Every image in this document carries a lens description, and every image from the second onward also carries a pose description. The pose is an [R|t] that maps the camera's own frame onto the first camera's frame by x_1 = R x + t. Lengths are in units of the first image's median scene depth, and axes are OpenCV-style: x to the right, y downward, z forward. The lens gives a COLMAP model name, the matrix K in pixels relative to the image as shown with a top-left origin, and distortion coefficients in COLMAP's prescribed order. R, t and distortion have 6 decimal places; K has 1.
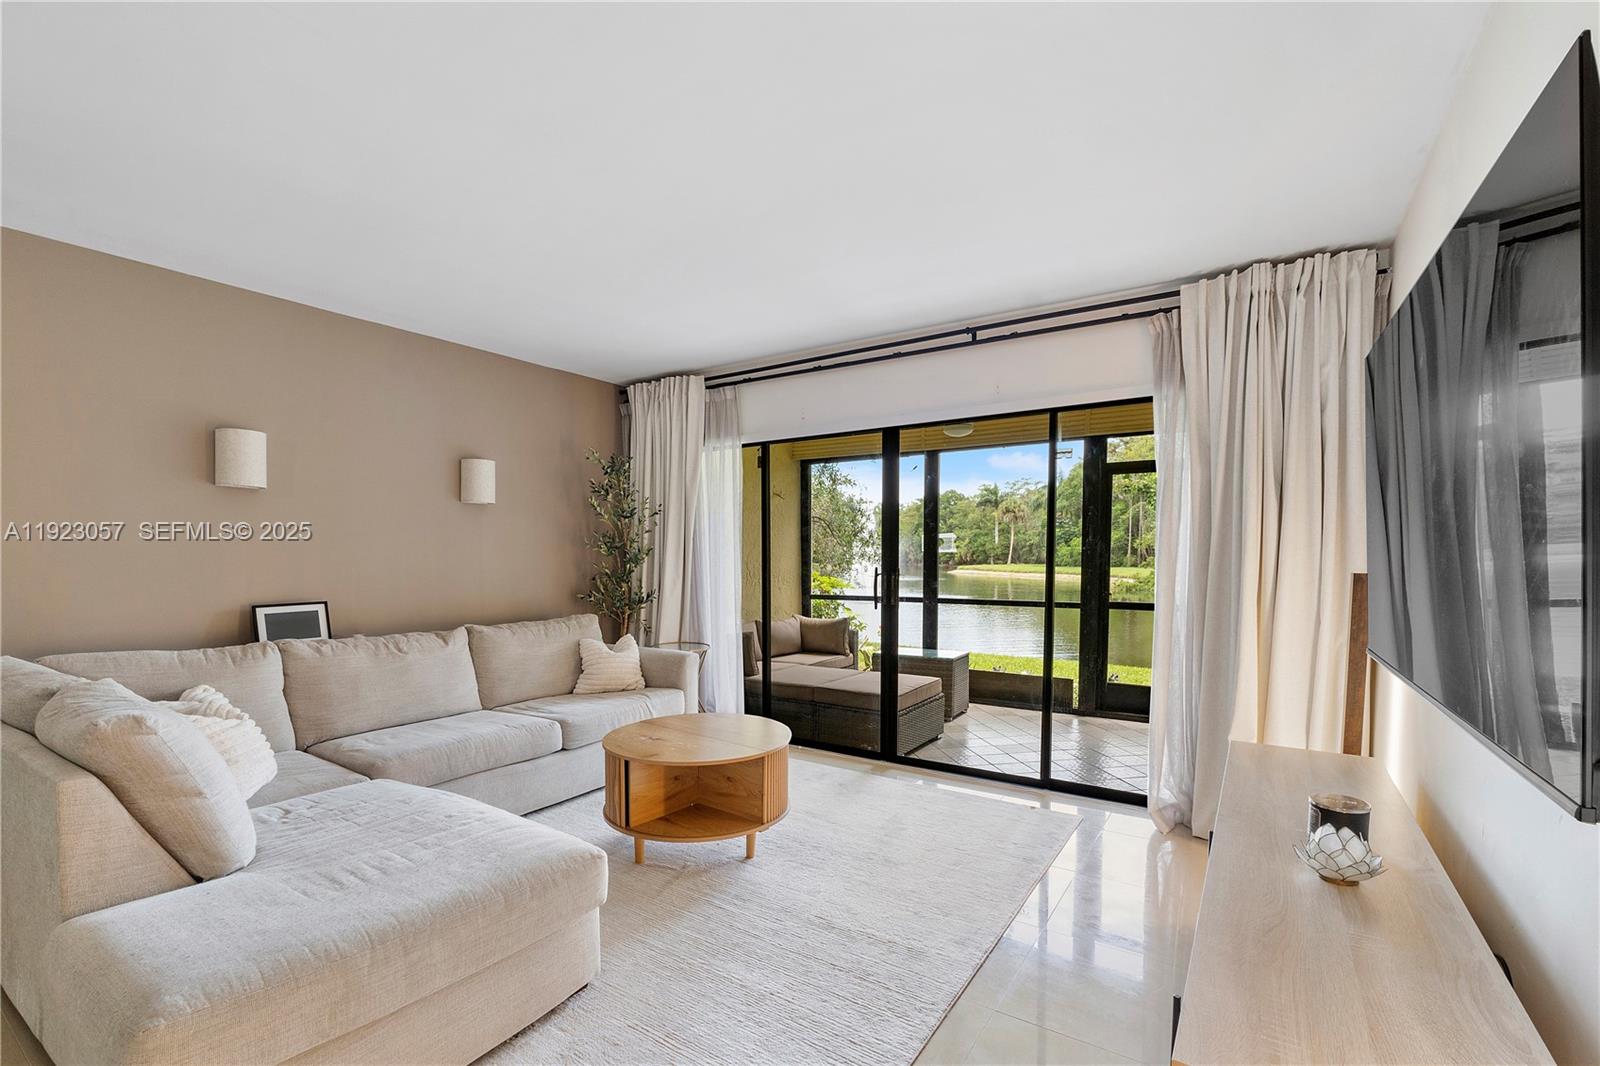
lens RADIAL K [[682.7, 0, 792.1], [0, 682.7, 538.3], [0, 0, 1]] dist [-0.000669, -0.000084]
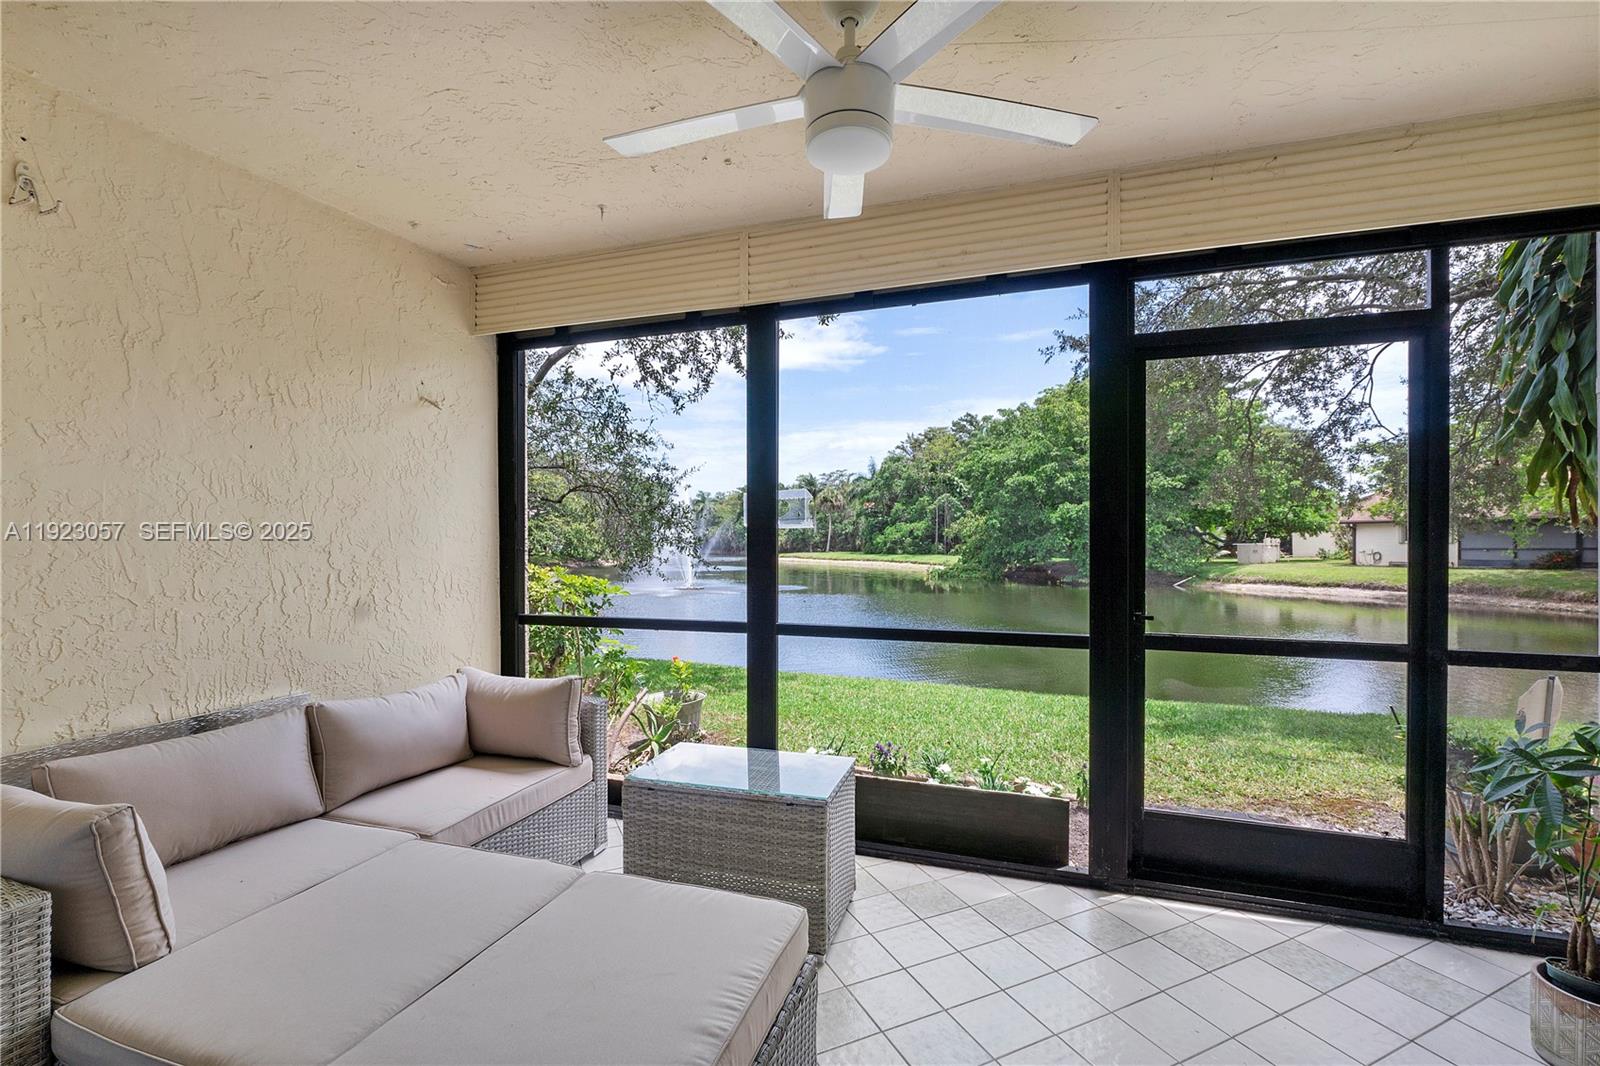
lens RADIAL K [[682.7, 0, 792.1], [0, 682.7, 538.3], [0, 0, 1]] dist [-0.000669, -0.000084]
pose [[0.966734, -0.000357, 0.255782, 0.095389], [-0.003946, 0.999859, 0.016311, 0.019173], [-0.255752, -0.016777, 0.966597, 0.508525]]
